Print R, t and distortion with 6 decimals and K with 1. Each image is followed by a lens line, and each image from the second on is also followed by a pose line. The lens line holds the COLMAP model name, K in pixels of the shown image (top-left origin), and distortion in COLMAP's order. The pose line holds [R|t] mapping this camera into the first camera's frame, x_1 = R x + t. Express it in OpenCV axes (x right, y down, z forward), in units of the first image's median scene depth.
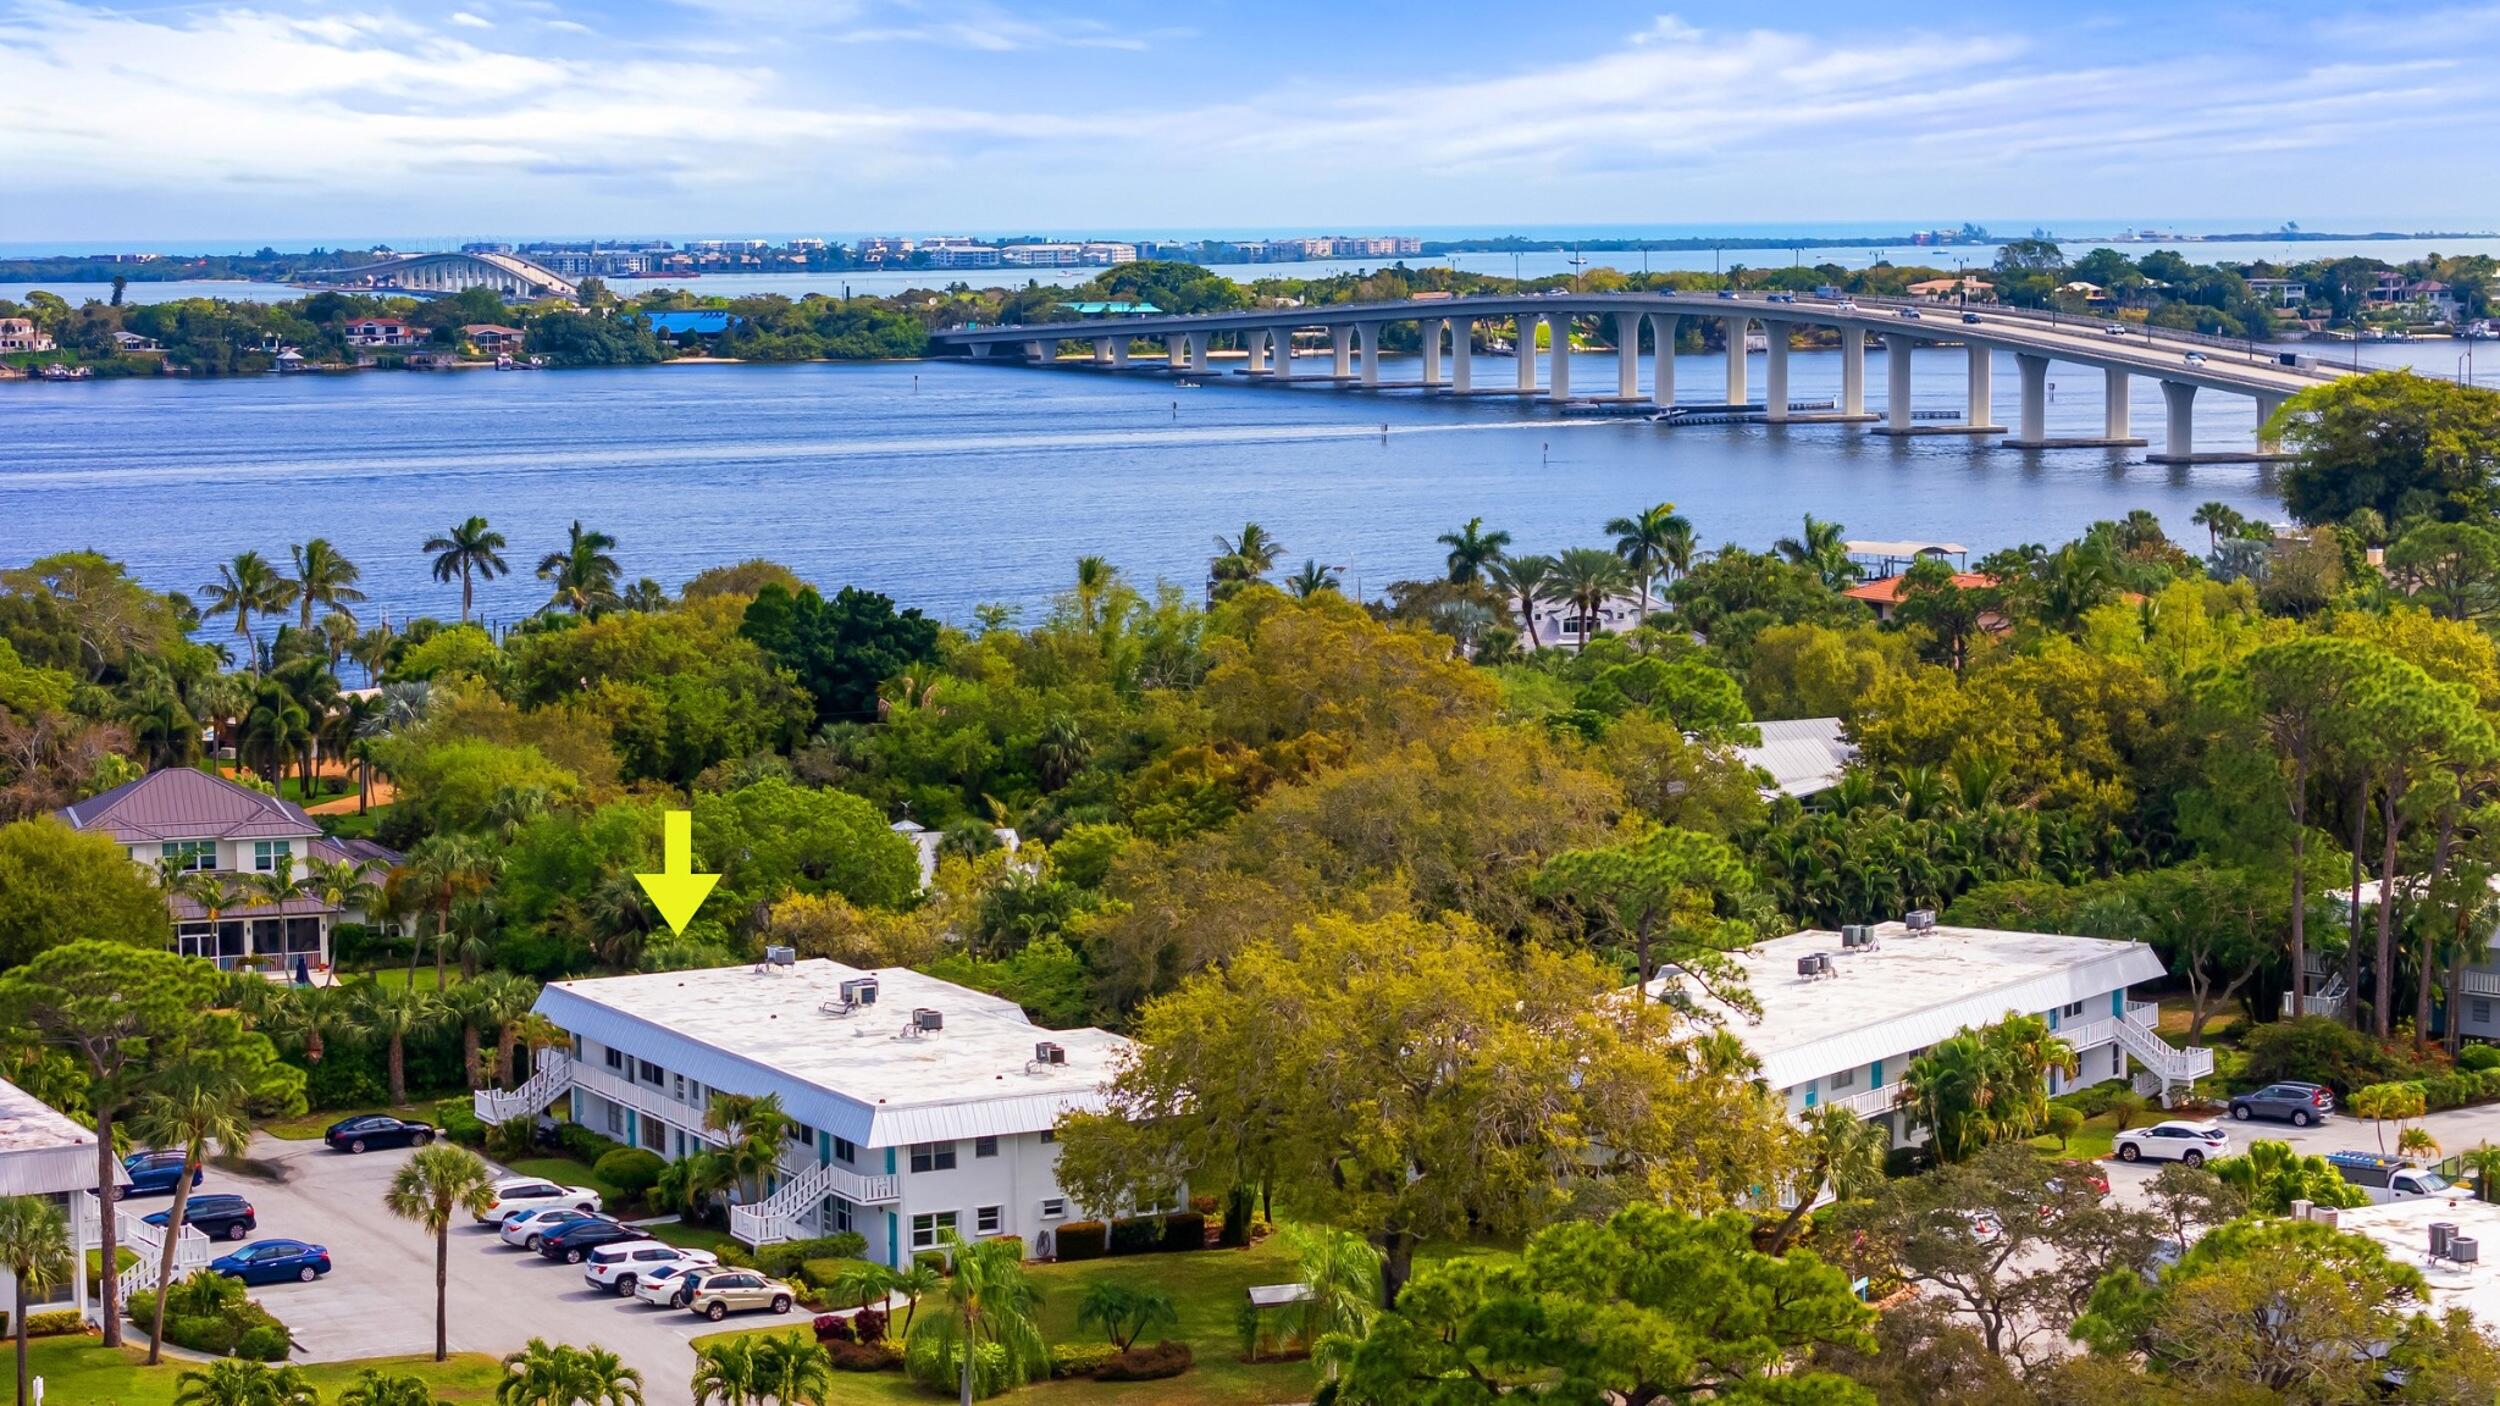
lens RADIAL K [[4951.2, 0, 1255.0], [0, 4951.2, 709.1], [0, 0, 1]] dist [-0.020538, 0.000000]
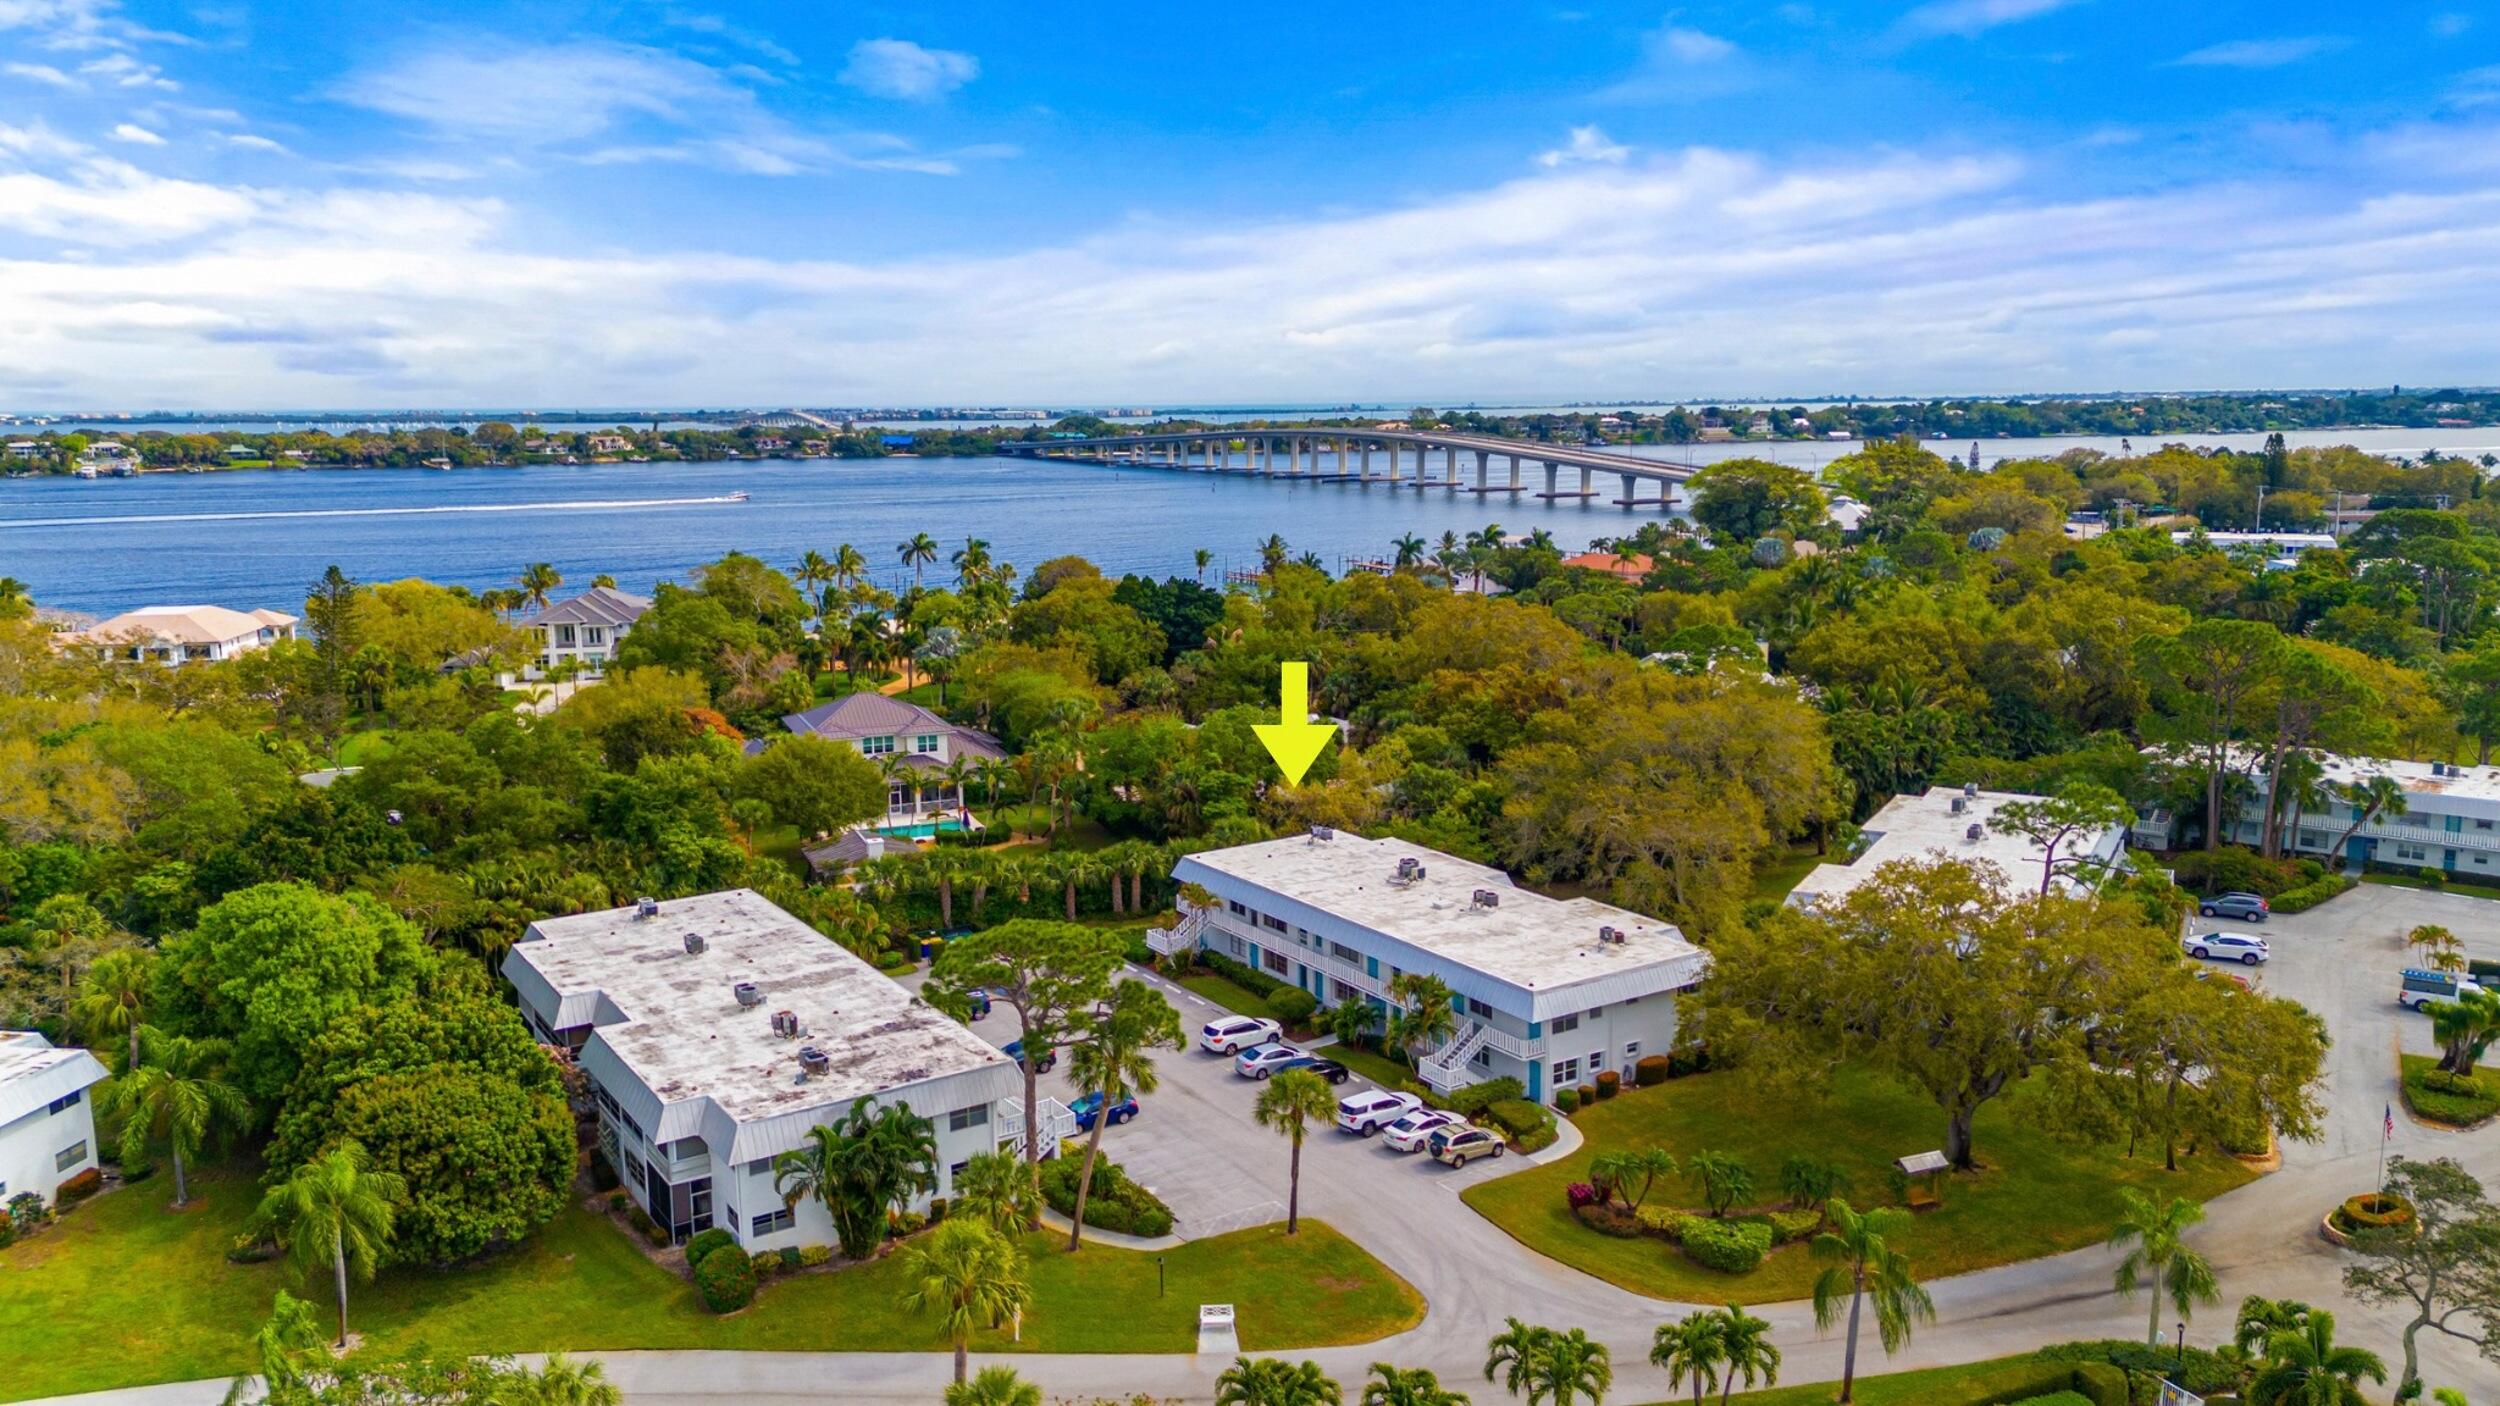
lens RADIAL K [[1811.0, 0, 1251.6], [0, 1811.0, 704.5], [0, 0, 1]] dist [0.079432, -0.076795]
pose [[0.995316, -0.014885, 0.095519, -0.126264], [0.008527, 0.997741, 0.066628, -0.022472], [-0.096295, -0.065501, 0.993195, 0.307243]]
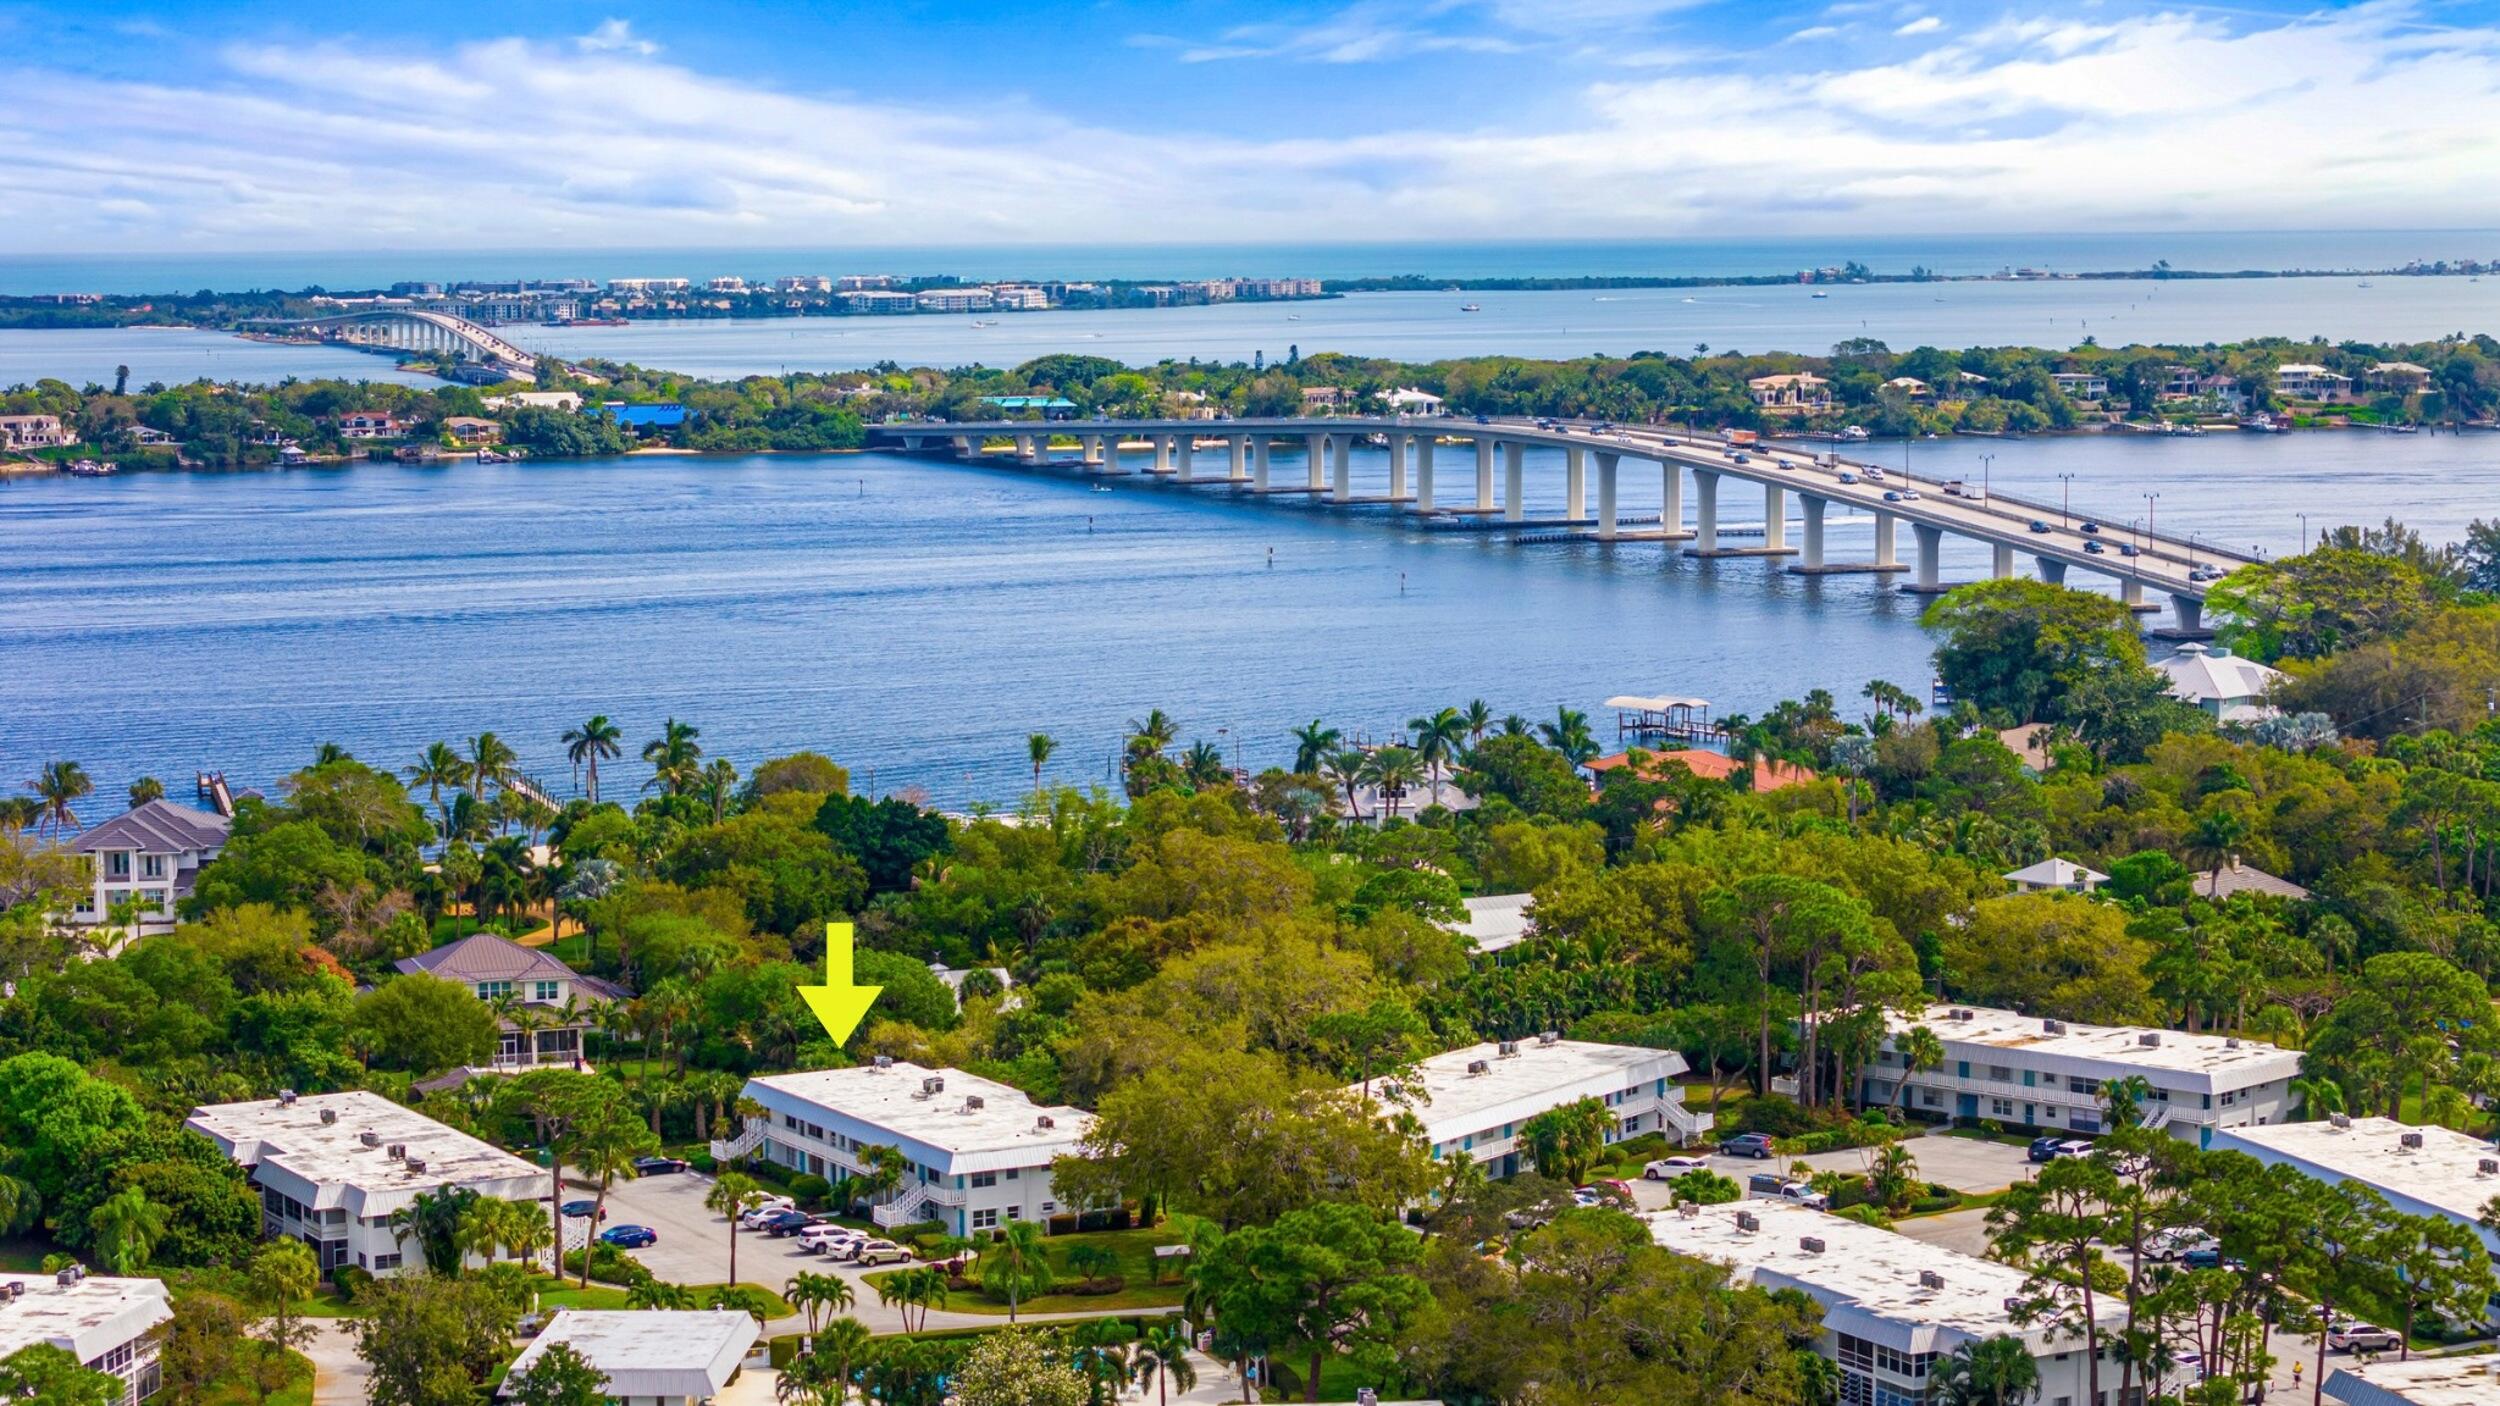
lens RADIAL K [[4943.6, 0, 1241.7], [0, 4943.6, 711.3], [0, 0, 1]] dist [-0.044707, 0.000000]
pose [[0.999867, -0.000859, 0.016287, 0.000958], [0.000884, 0.999998, -0.001571, -0.050631], [-0.016285, 0.001585, 0.999866, -0.527564]]
